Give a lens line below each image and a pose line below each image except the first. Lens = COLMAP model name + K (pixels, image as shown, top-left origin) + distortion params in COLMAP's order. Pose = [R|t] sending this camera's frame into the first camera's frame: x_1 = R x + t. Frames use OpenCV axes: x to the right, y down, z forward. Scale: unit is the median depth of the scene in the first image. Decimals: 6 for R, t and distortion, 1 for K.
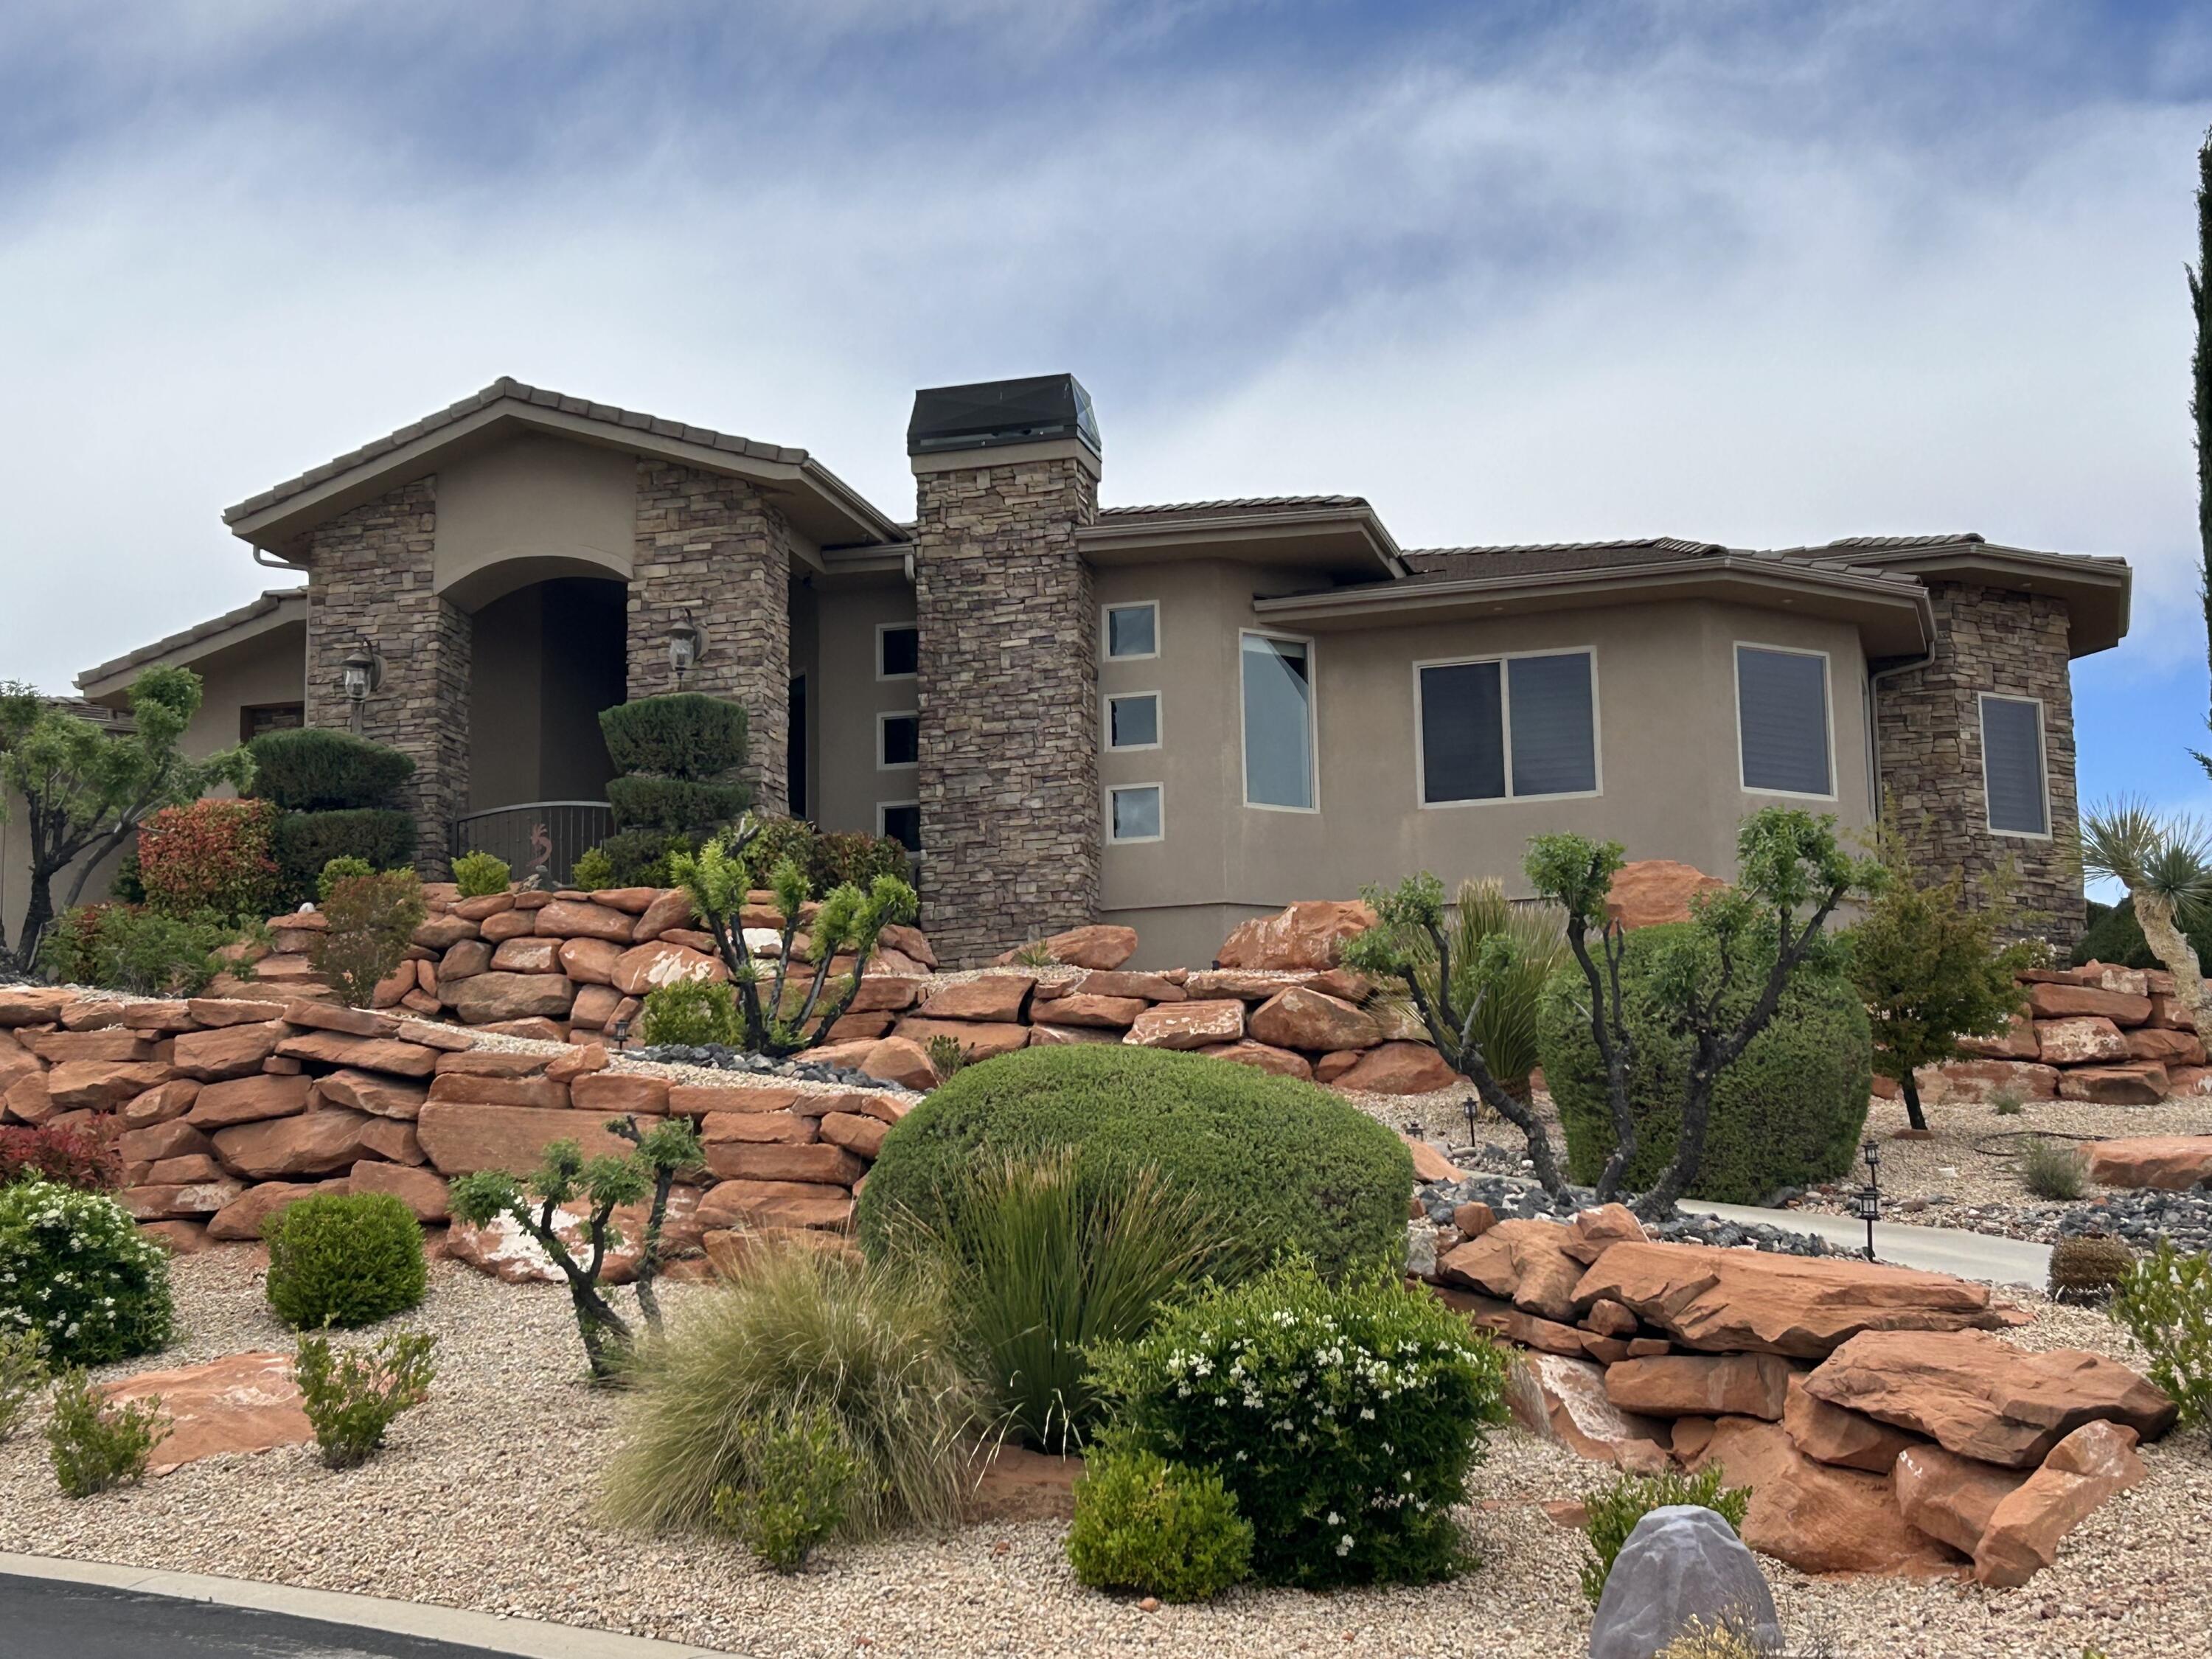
lens RADIAL K [[3364.5, 0, 1065.8], [0, 3364.5, 871.7], [0, 0, 1]] dist [0.316085, -1.463265]
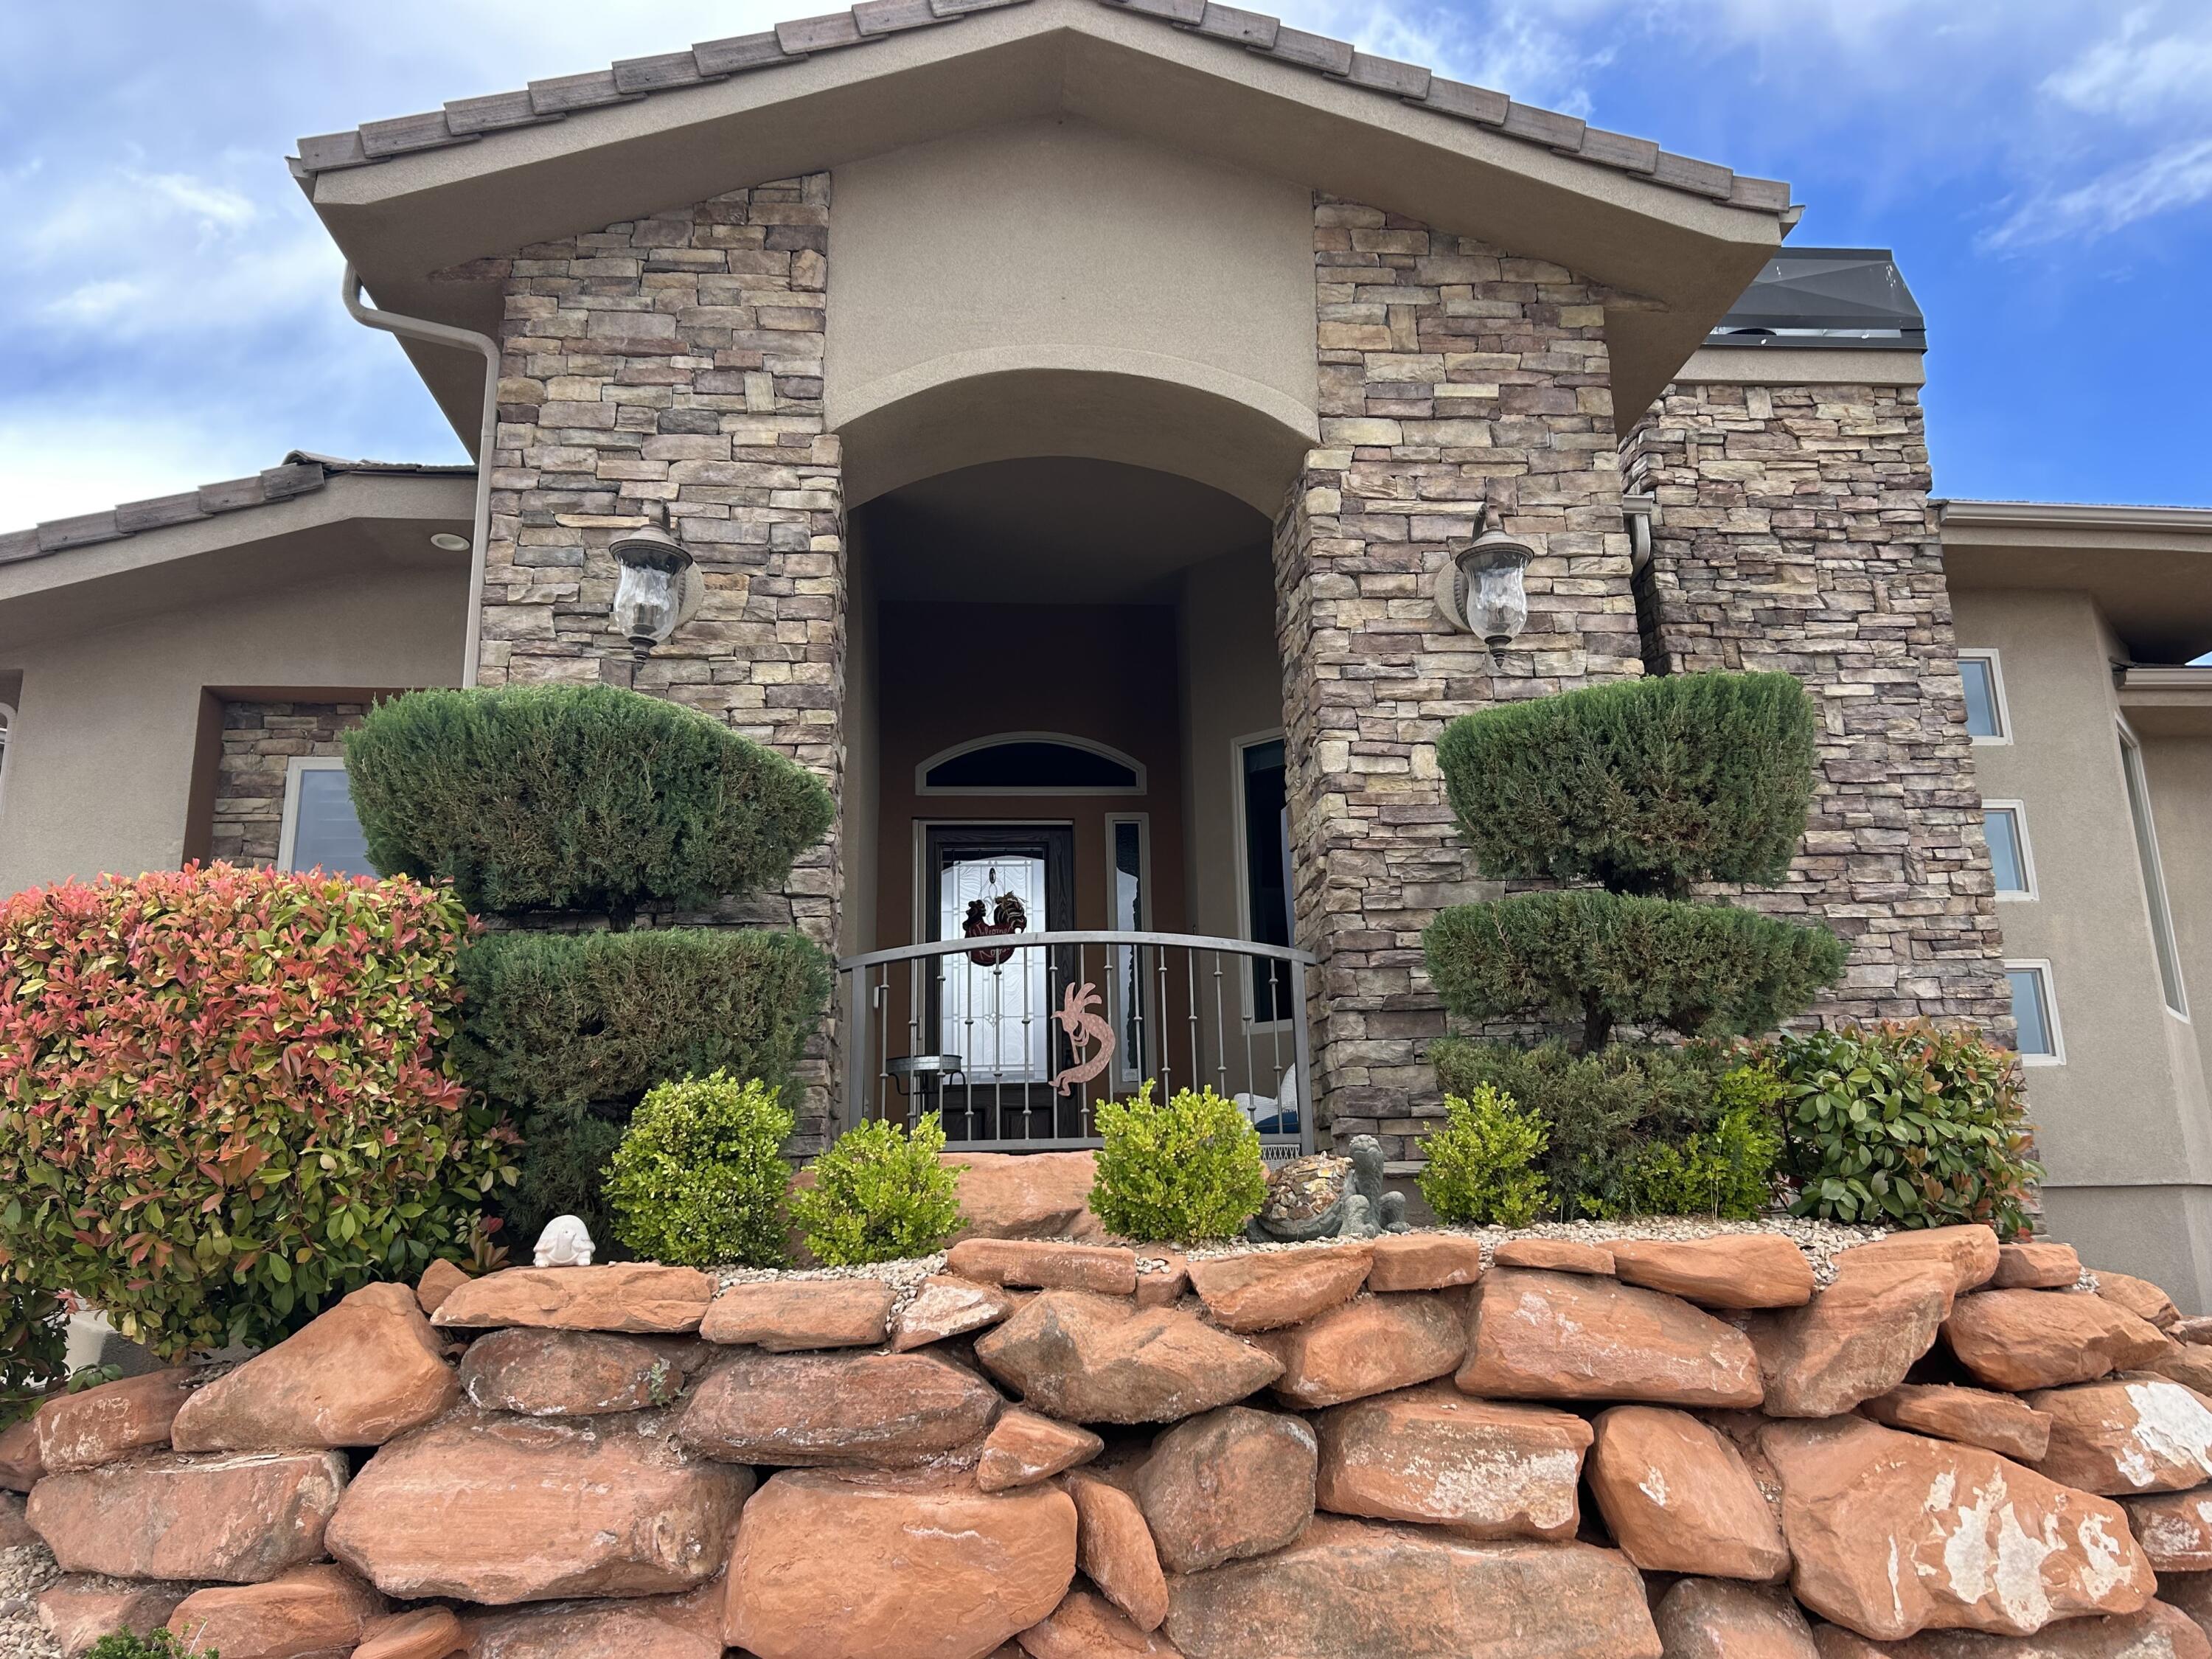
lens RADIAL K [[1661.6, 0, 1106.0], [0, 1661.6, 829.5], [0, 0, 1]] dist [0.096113, -0.160720]
pose [[0.932377, 0.082858, 0.351862, -0.228614], [-0.055758, 0.994691, -0.086487, -0.015540], [-0.357160, 0.061019, 0.932048, 0.814479]]
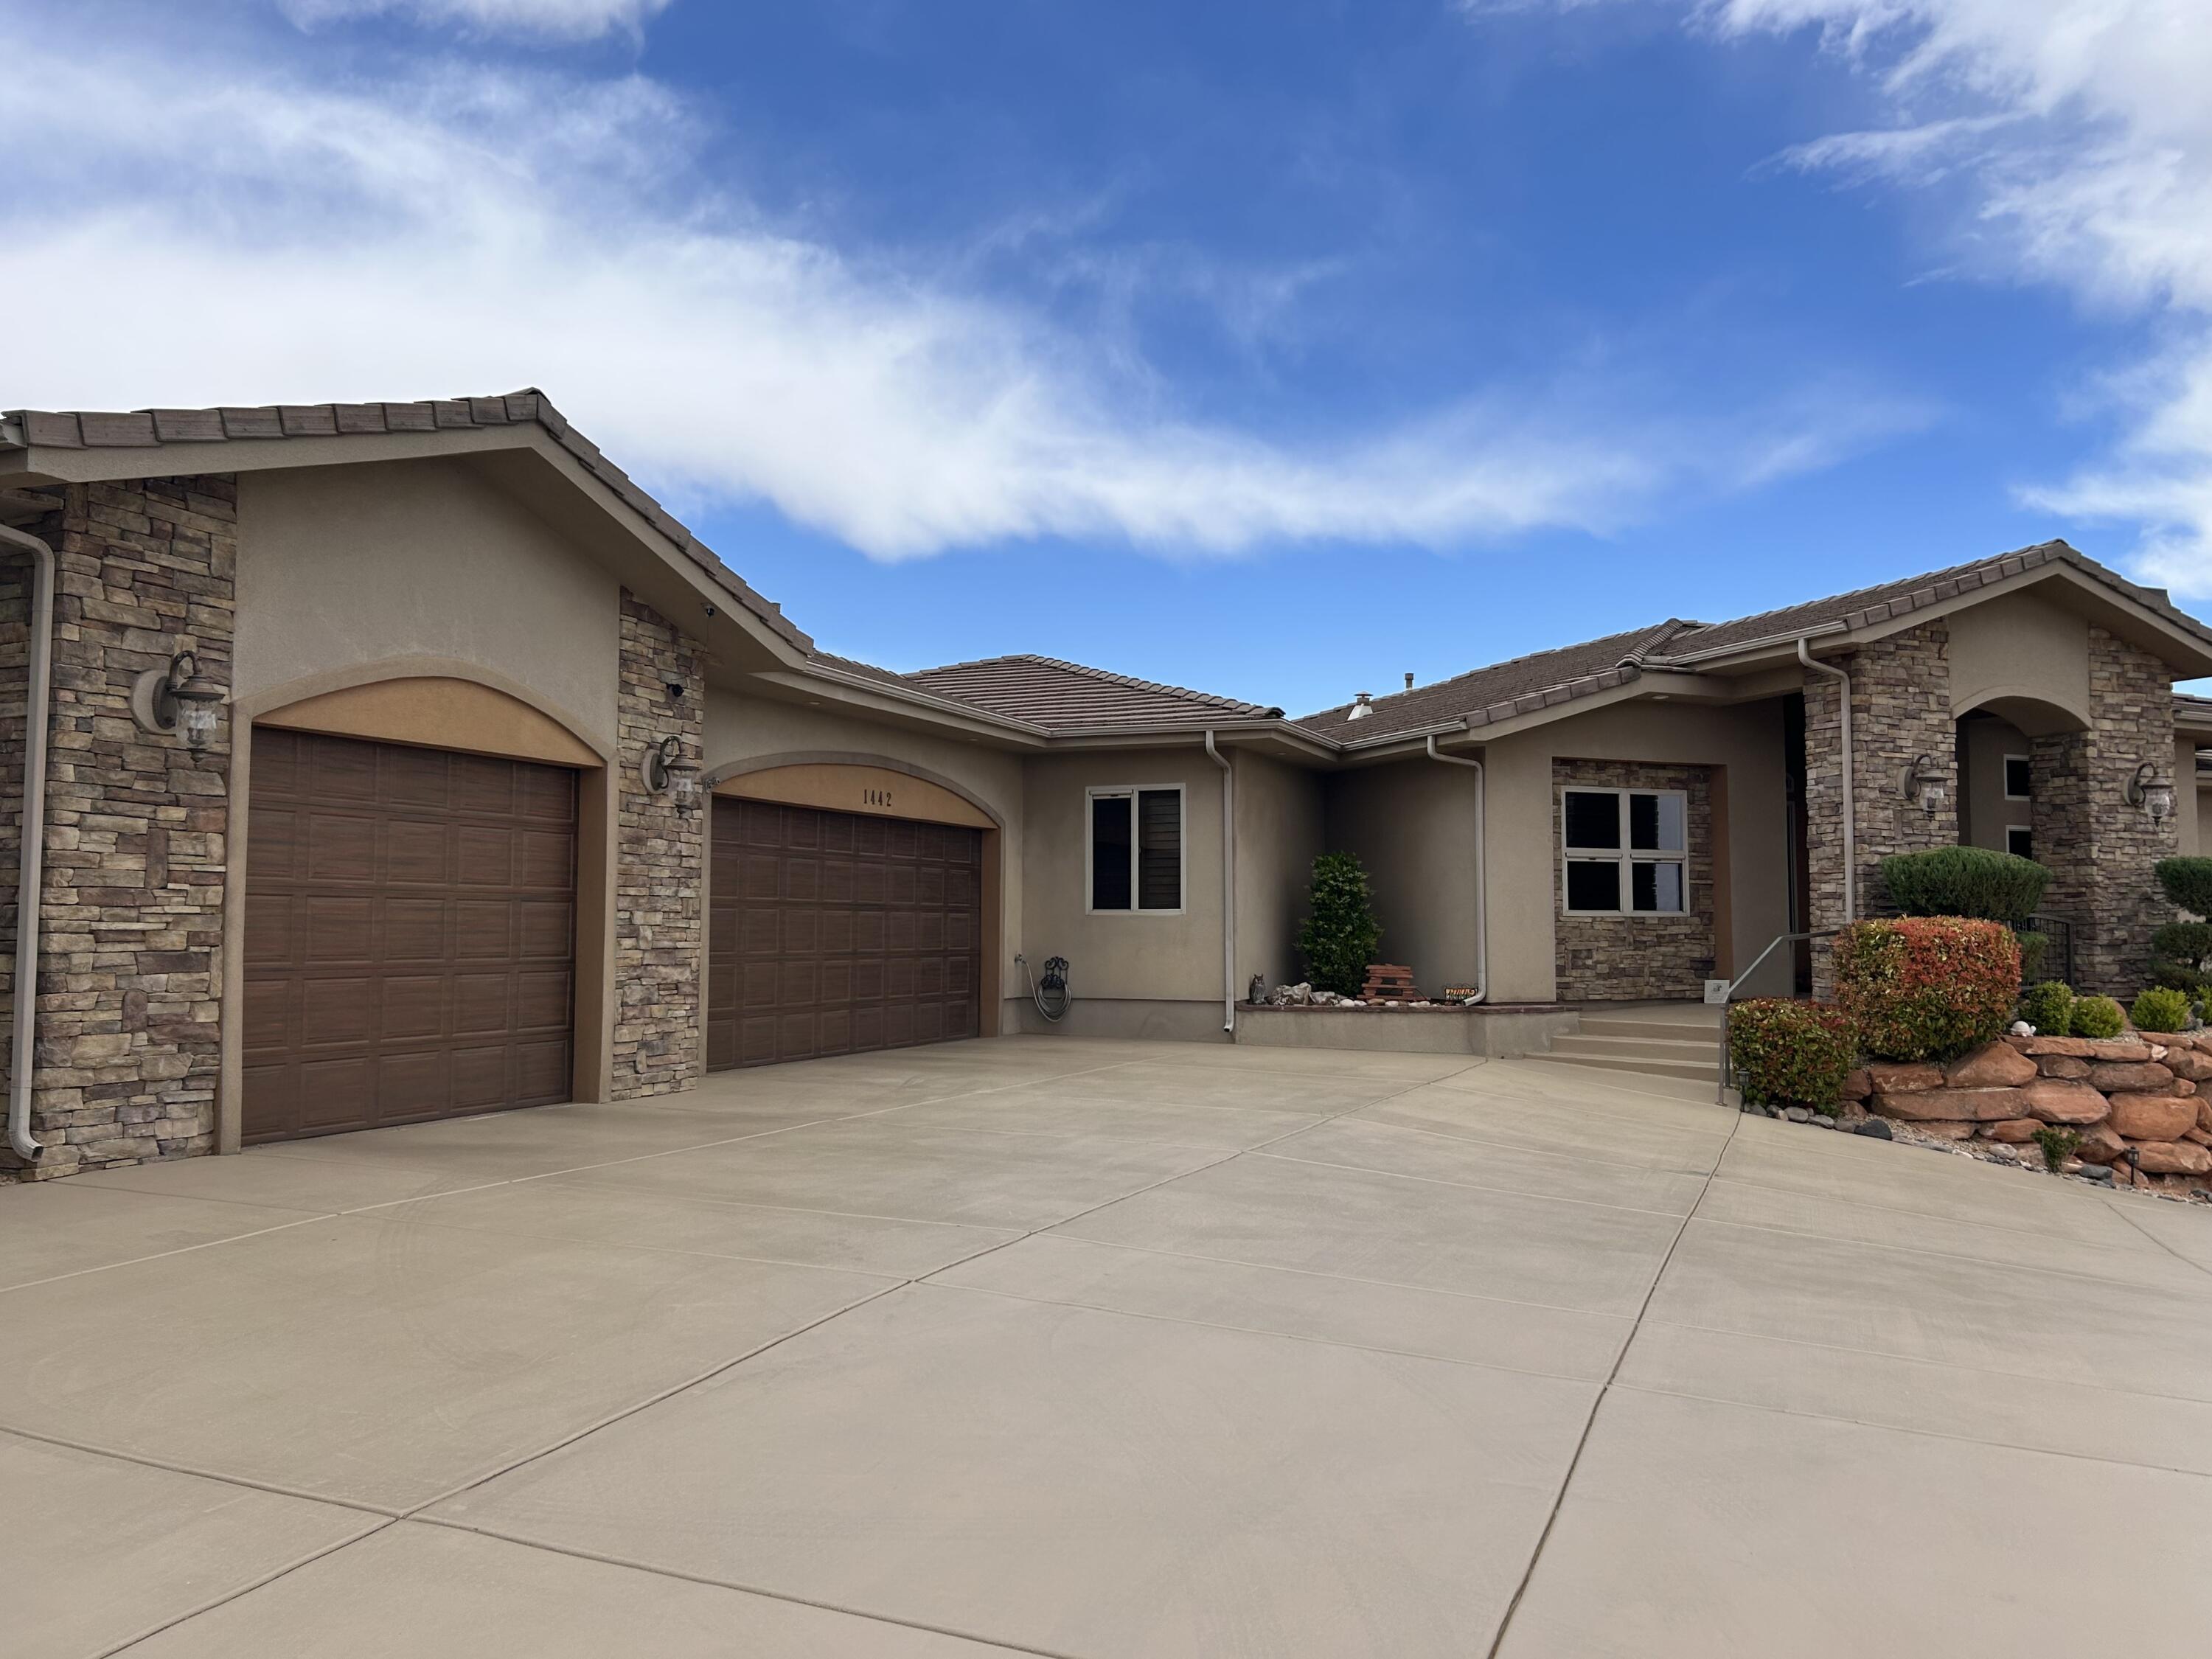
lens RADIAL K [[1748.6, 0, 1109.4], [0, 1748.6, 800.2], [0, 0, 1]] dist [0.107502, -0.091074]
pose [[0.768231, 0.062851, 0.637079, -0.790499], [-0.128737, 0.990006, 0.057571, -0.054239], [-0.627094, -0.126244, 0.768645, 0.737953]]
